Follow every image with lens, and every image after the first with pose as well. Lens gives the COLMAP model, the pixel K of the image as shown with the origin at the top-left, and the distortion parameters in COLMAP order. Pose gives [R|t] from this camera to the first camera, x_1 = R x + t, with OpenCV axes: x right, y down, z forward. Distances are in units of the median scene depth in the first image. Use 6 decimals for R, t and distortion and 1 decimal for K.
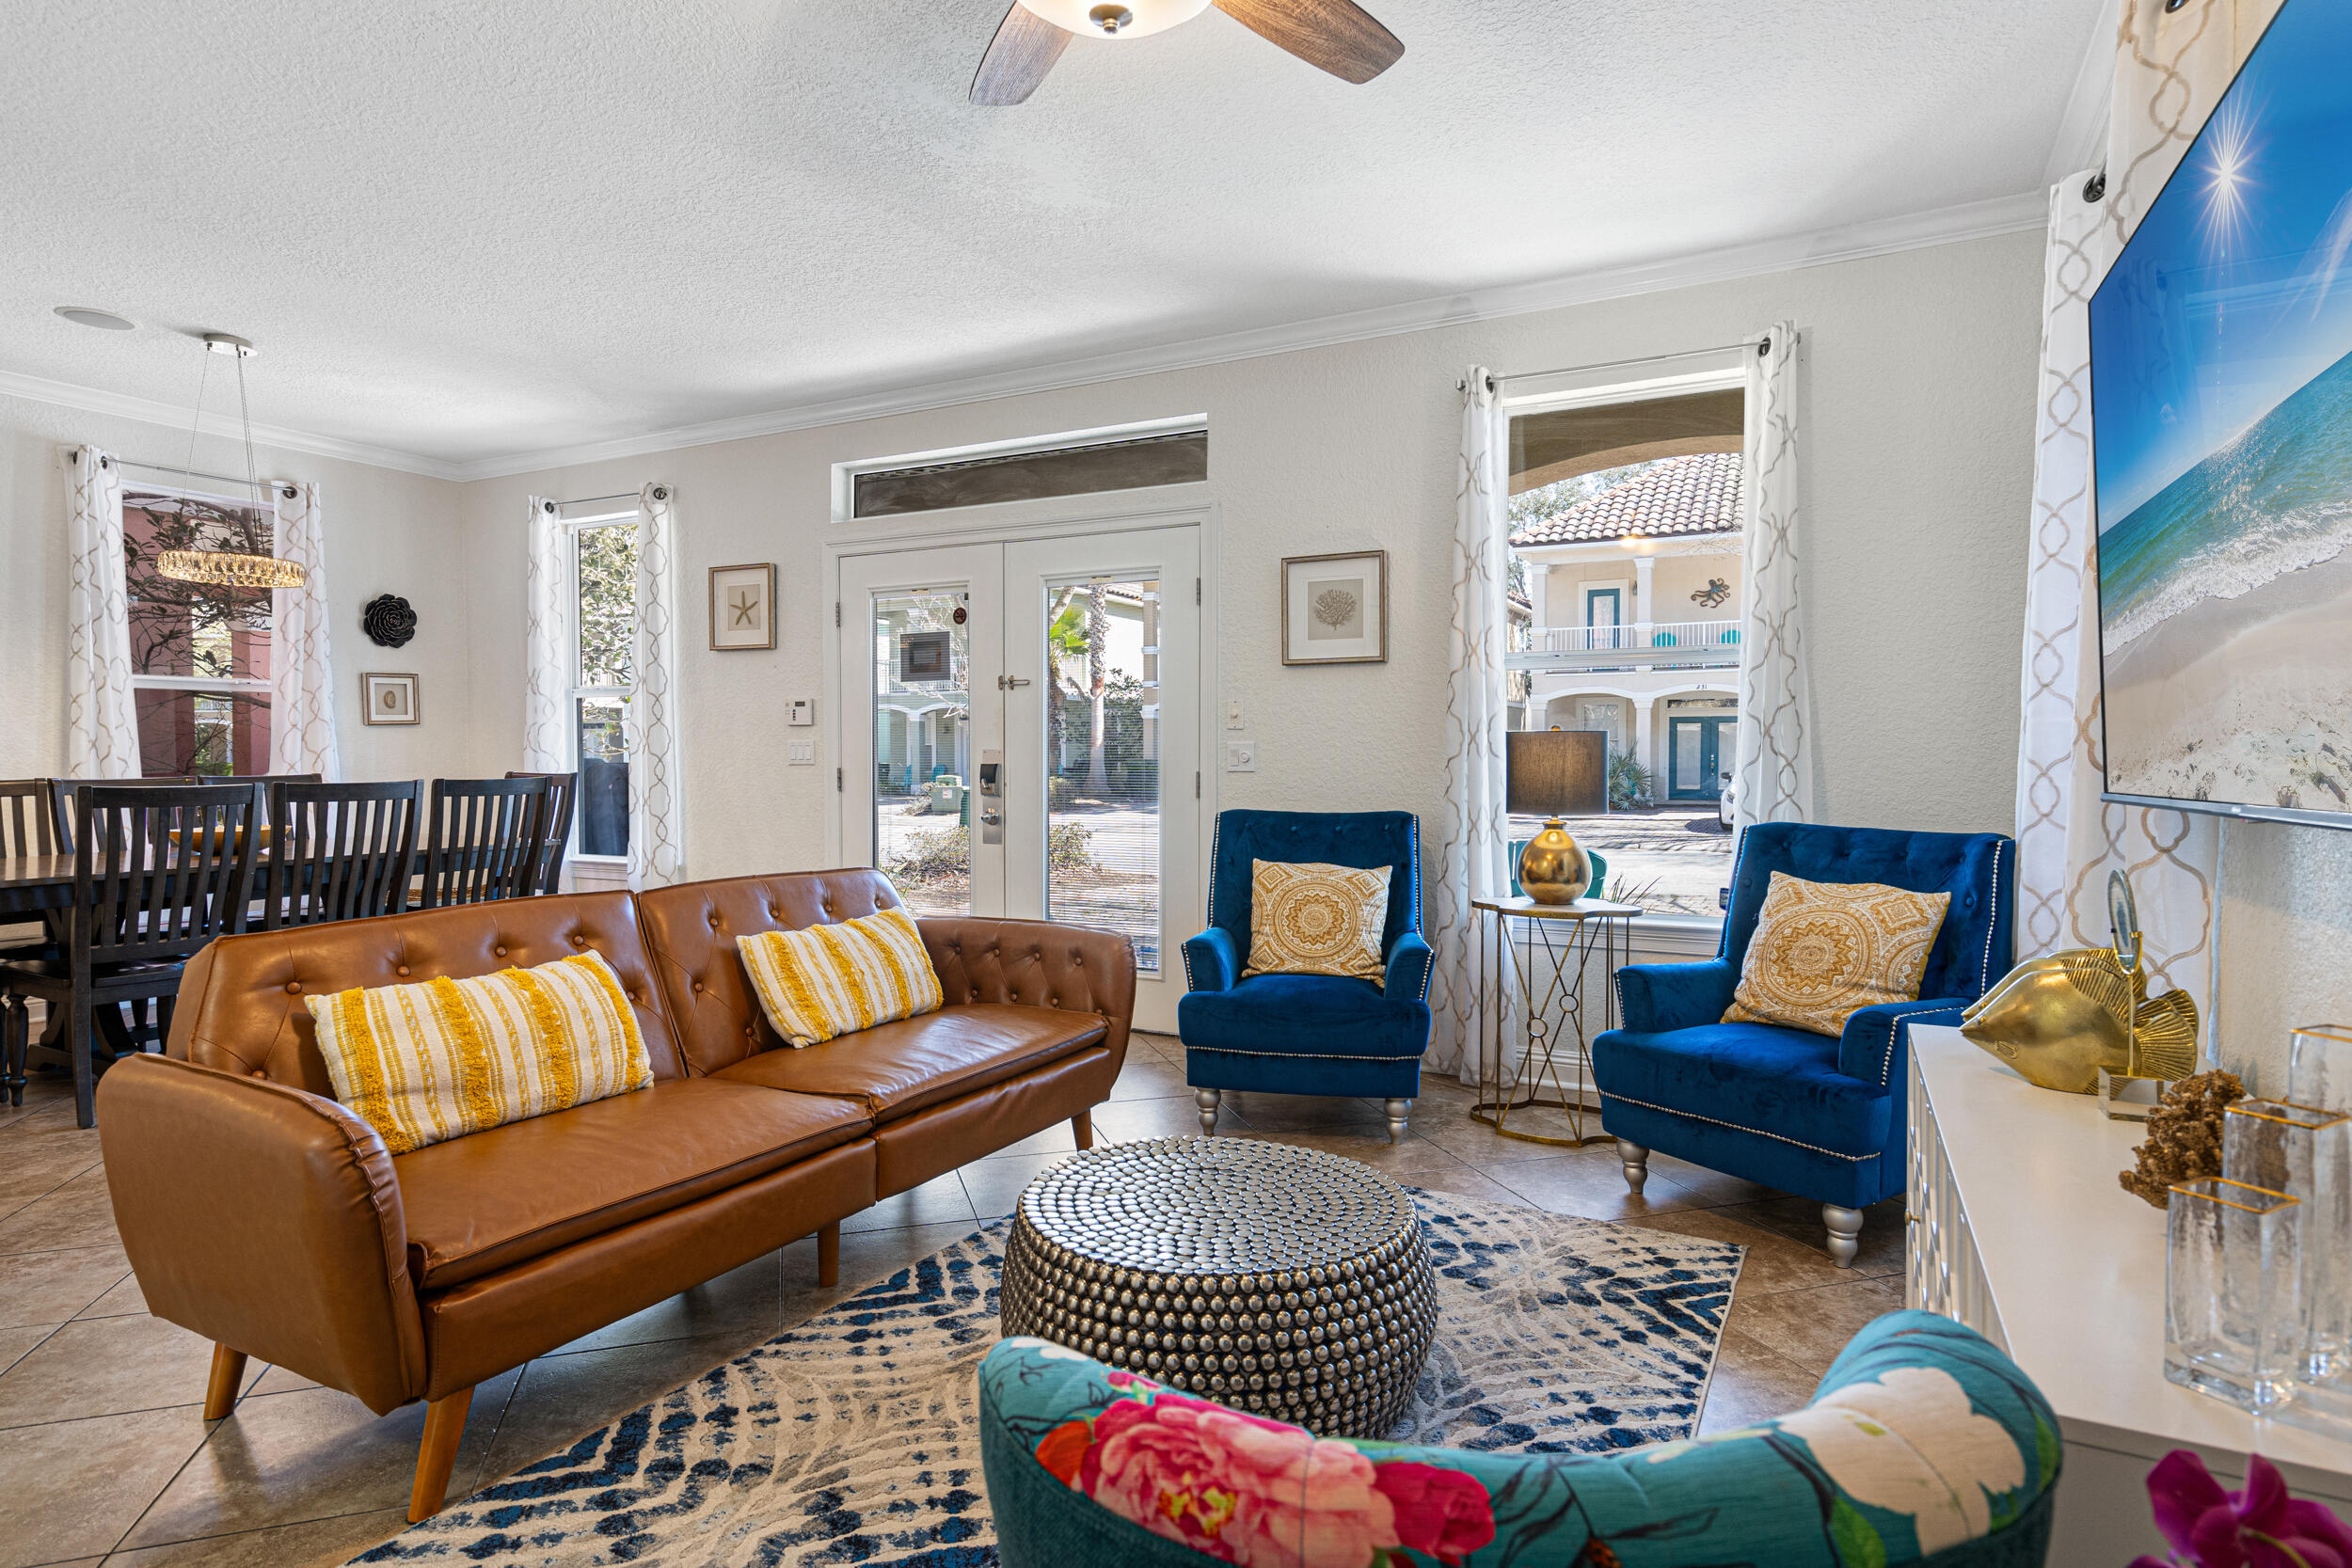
lens RADIAL K [[1191.5, 0, 1182.5], [0, 1191.5, 769.3], [0, 0, 1]] dist [0.002399, 0.002034]
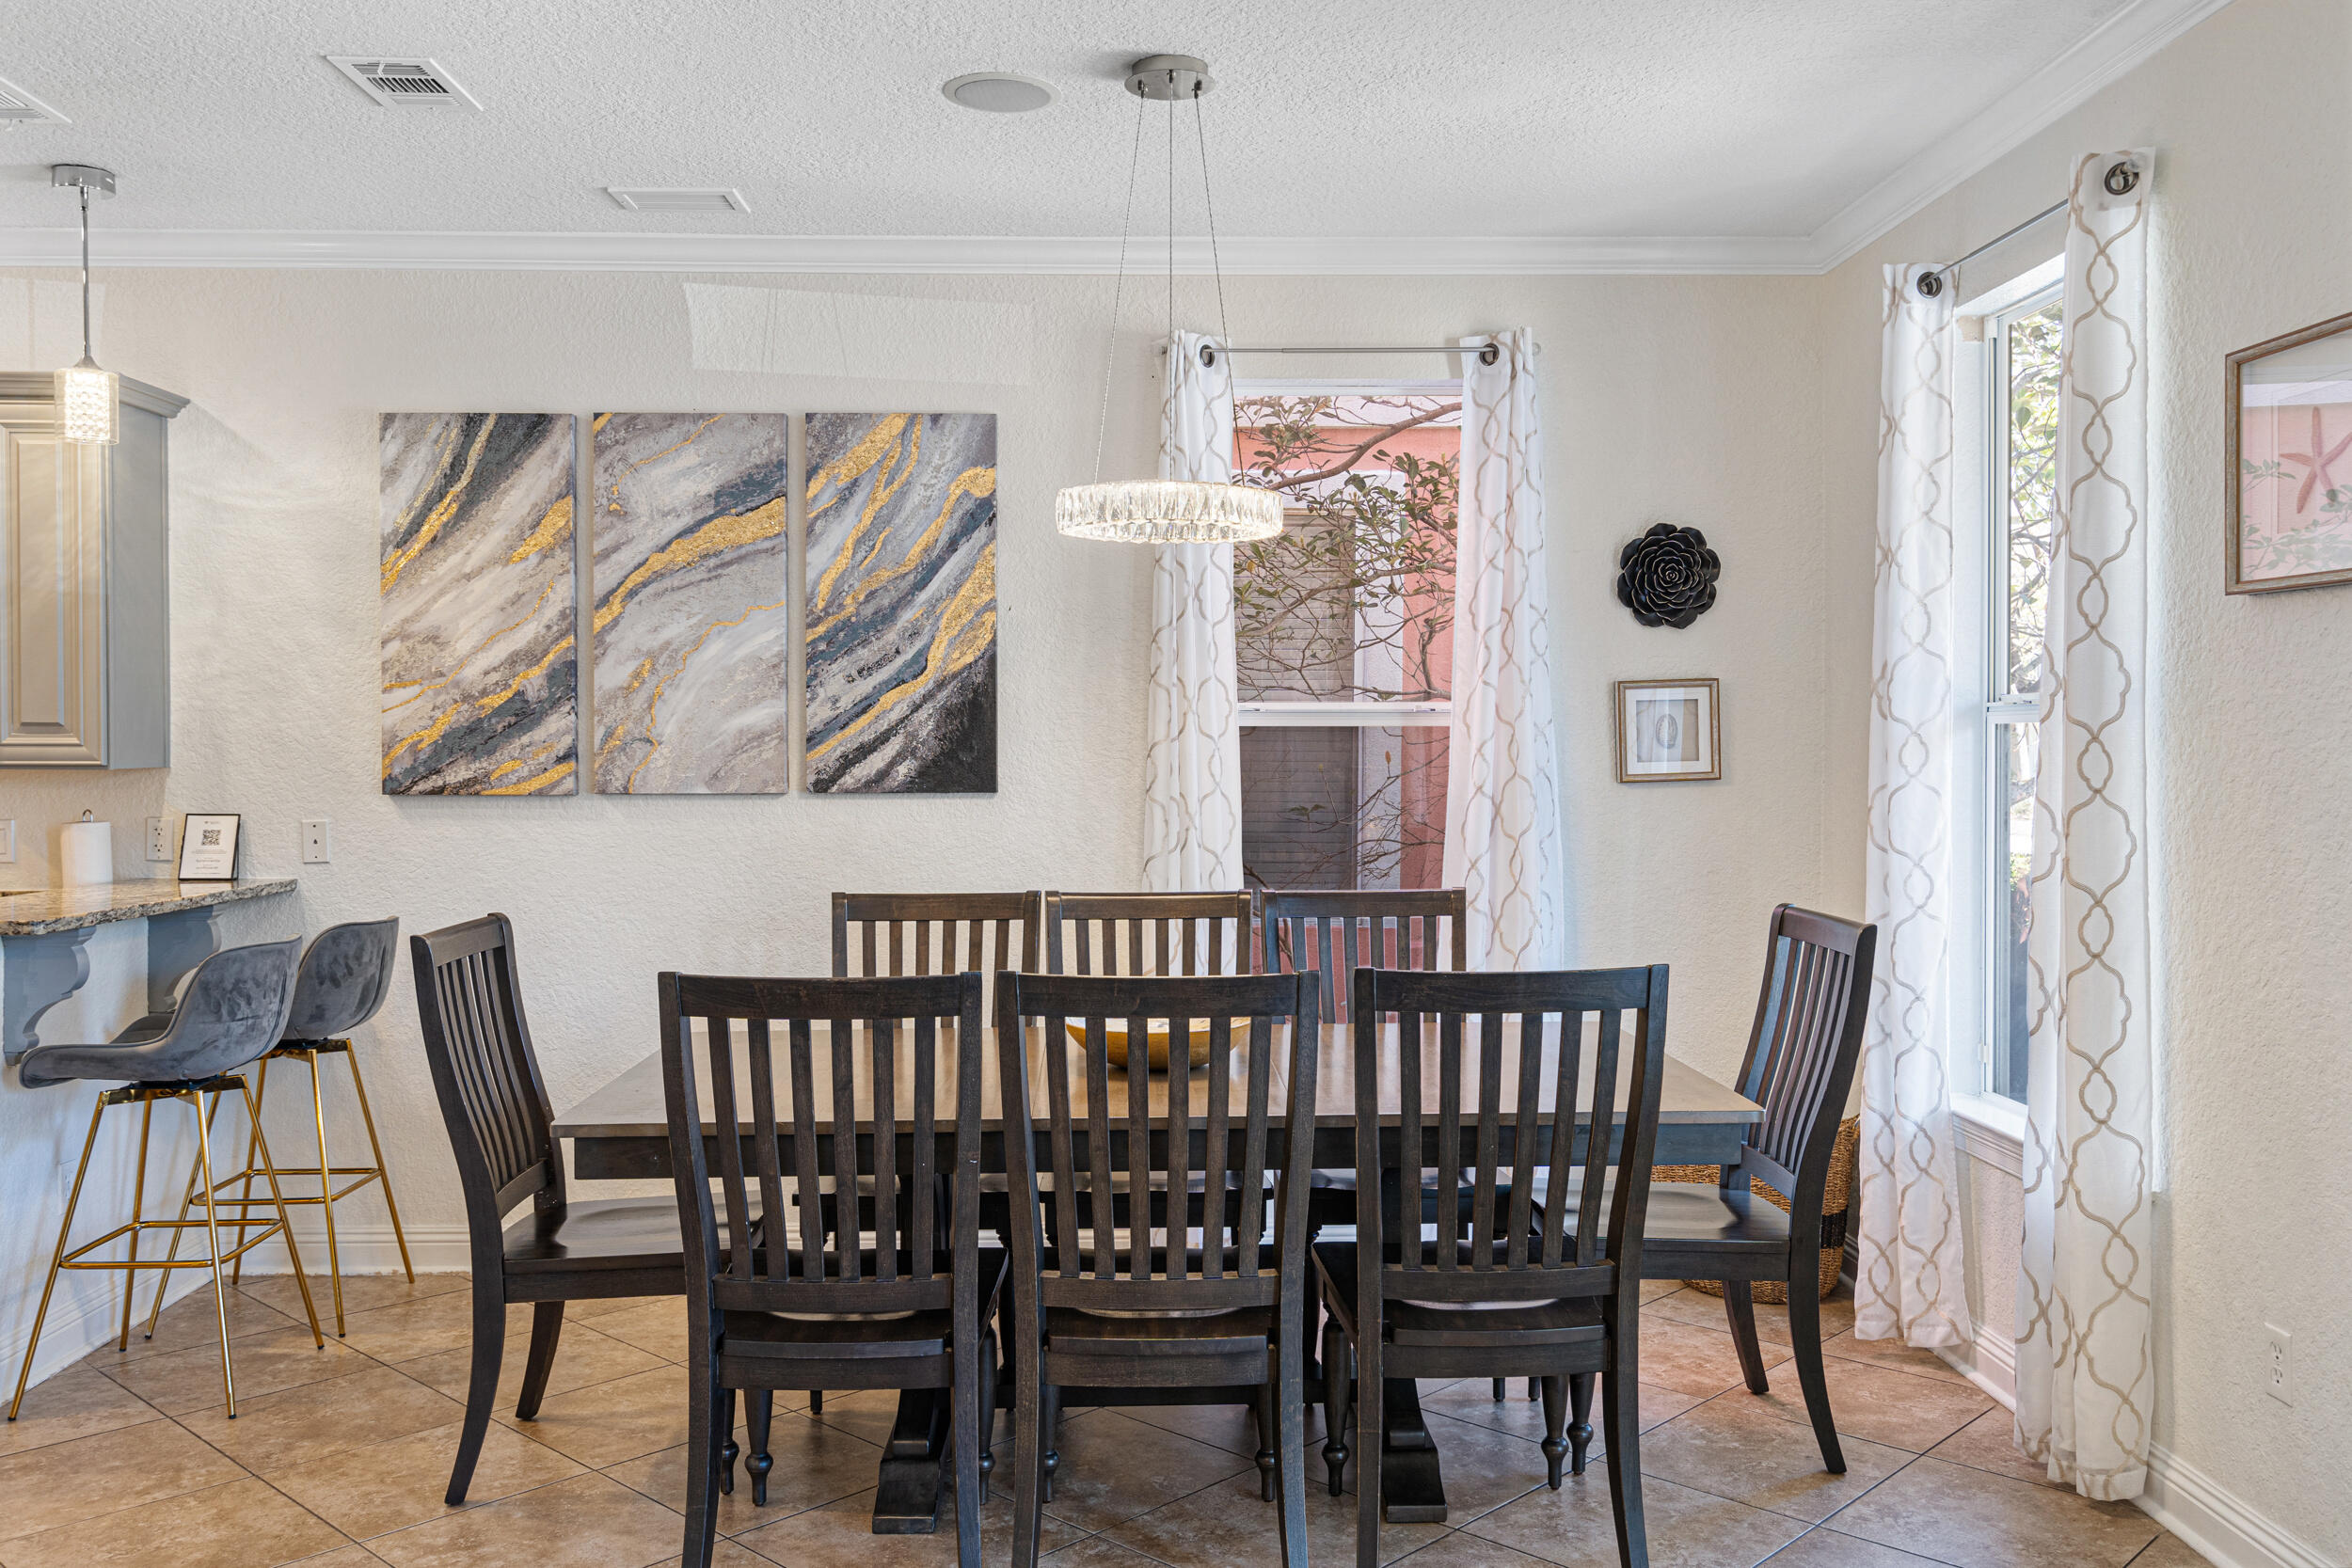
lens RADIAL K [[1915.5, 0, 1164.6], [0, 1915.5, 772.1], [0, 0, 1]] dist [0.000221, -0.011050]
pose [[0.479174, 0.012438, -0.877632, -0.057119], [-0.014534, 0.999875, 0.006236, -0.046519], [0.877599, 0.009768, 0.479295, 0.457532]]
